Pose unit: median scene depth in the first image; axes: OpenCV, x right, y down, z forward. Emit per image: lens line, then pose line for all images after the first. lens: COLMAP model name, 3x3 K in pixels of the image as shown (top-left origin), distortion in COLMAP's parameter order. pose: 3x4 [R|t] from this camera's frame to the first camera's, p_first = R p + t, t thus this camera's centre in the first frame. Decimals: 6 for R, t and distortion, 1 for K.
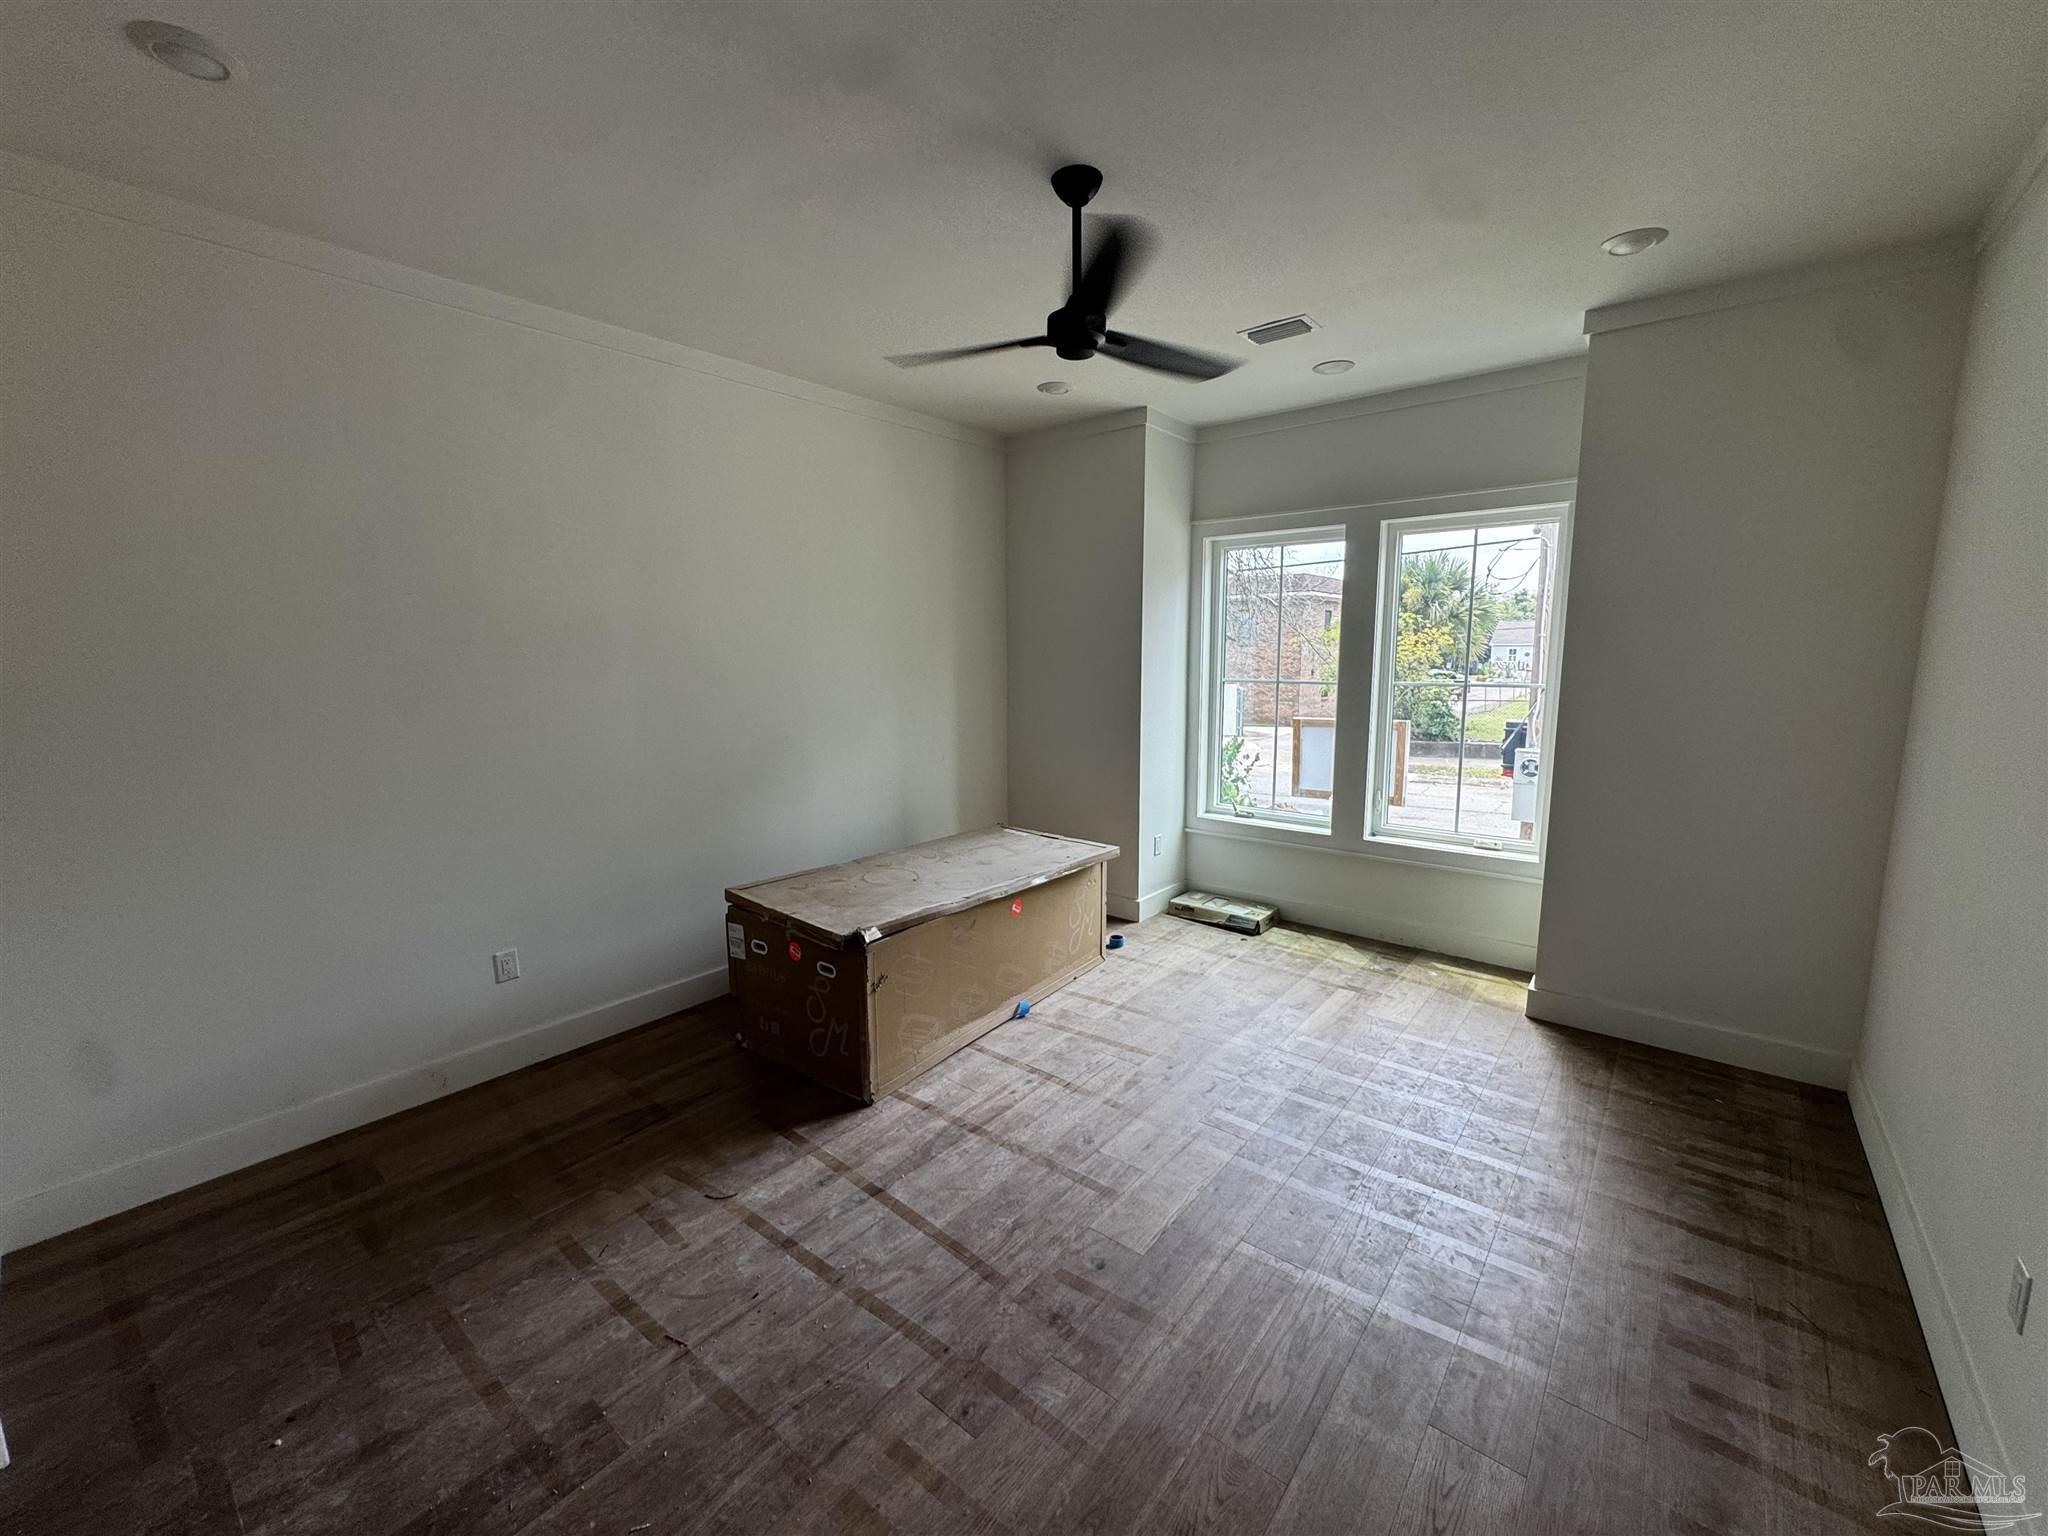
lens RADIAL K [[821.9, 0, 1016.3], [0, 821.9, 752.4], [0, 0, 1]] dist [-0.006220, 0.000582]
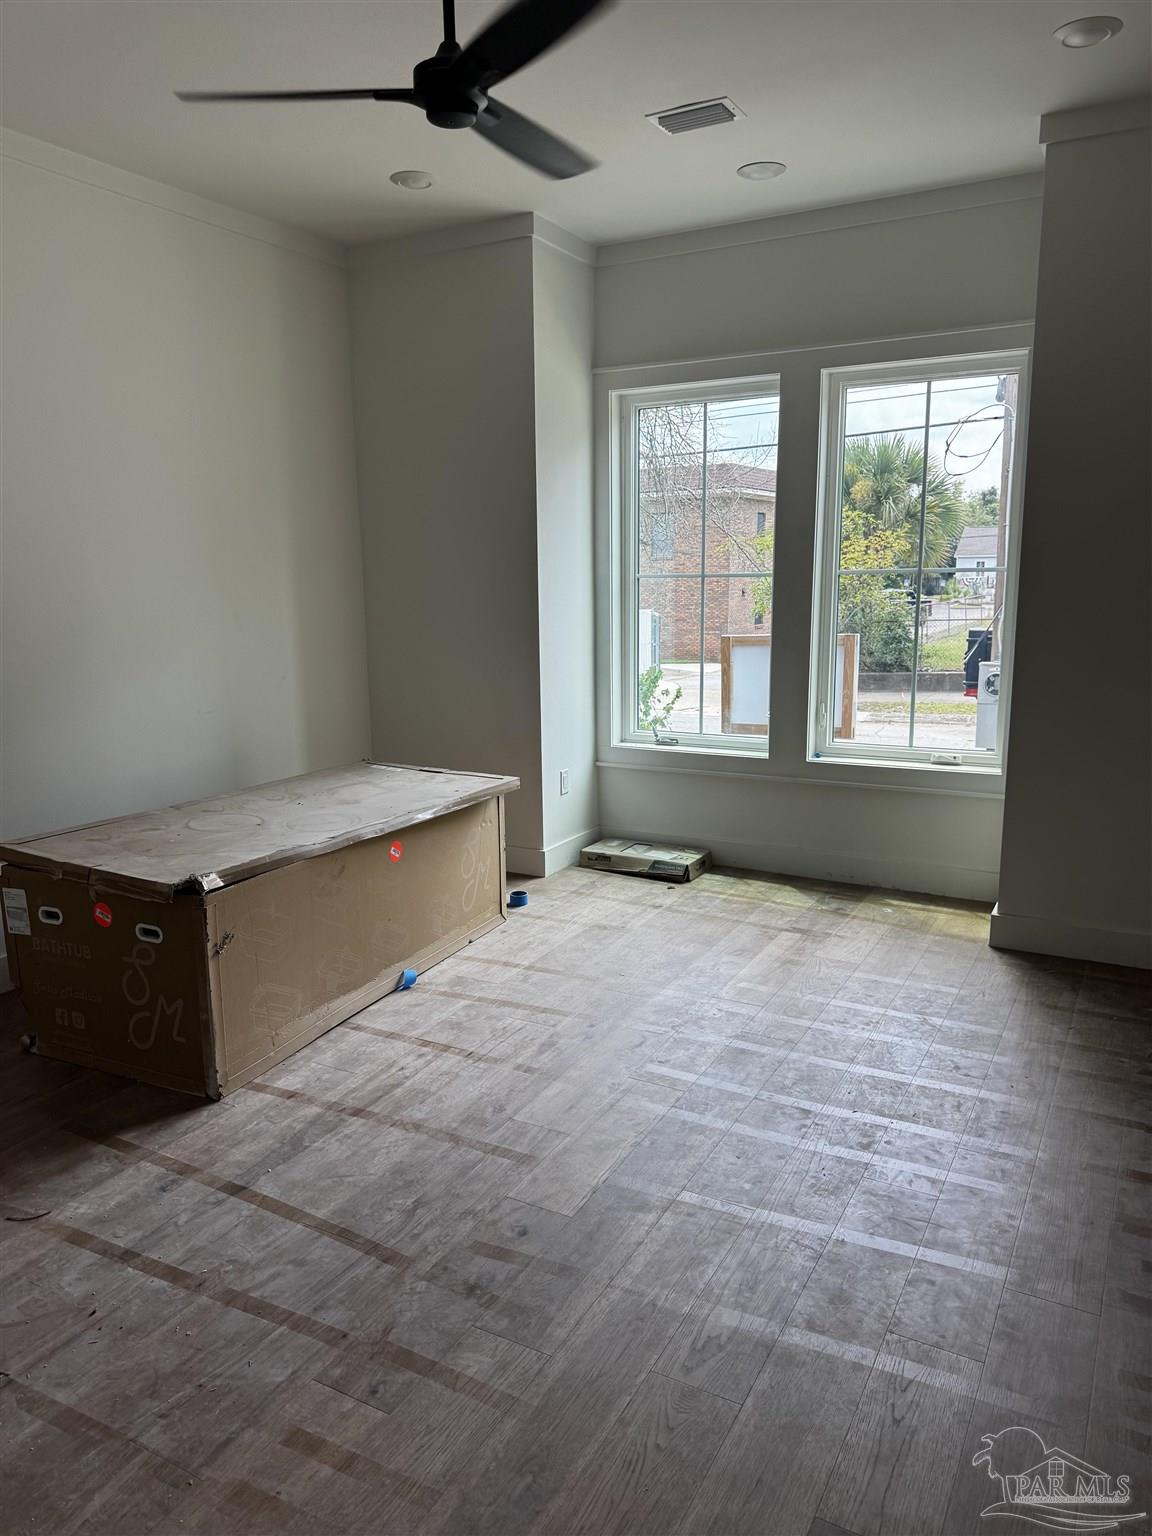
lens RADIAL K [[1085.8, 0, 567.4], [0, 1085.8, 756.0], [0, 0, 1]] dist [0.052340, -0.068178]
pose [[0.982766, -0.040288, 0.180408, -0.028425], [0.031586, 0.998207, 0.050853, 0.066842], [-0.182133, -0.044279, 0.982276, -0.073872]]
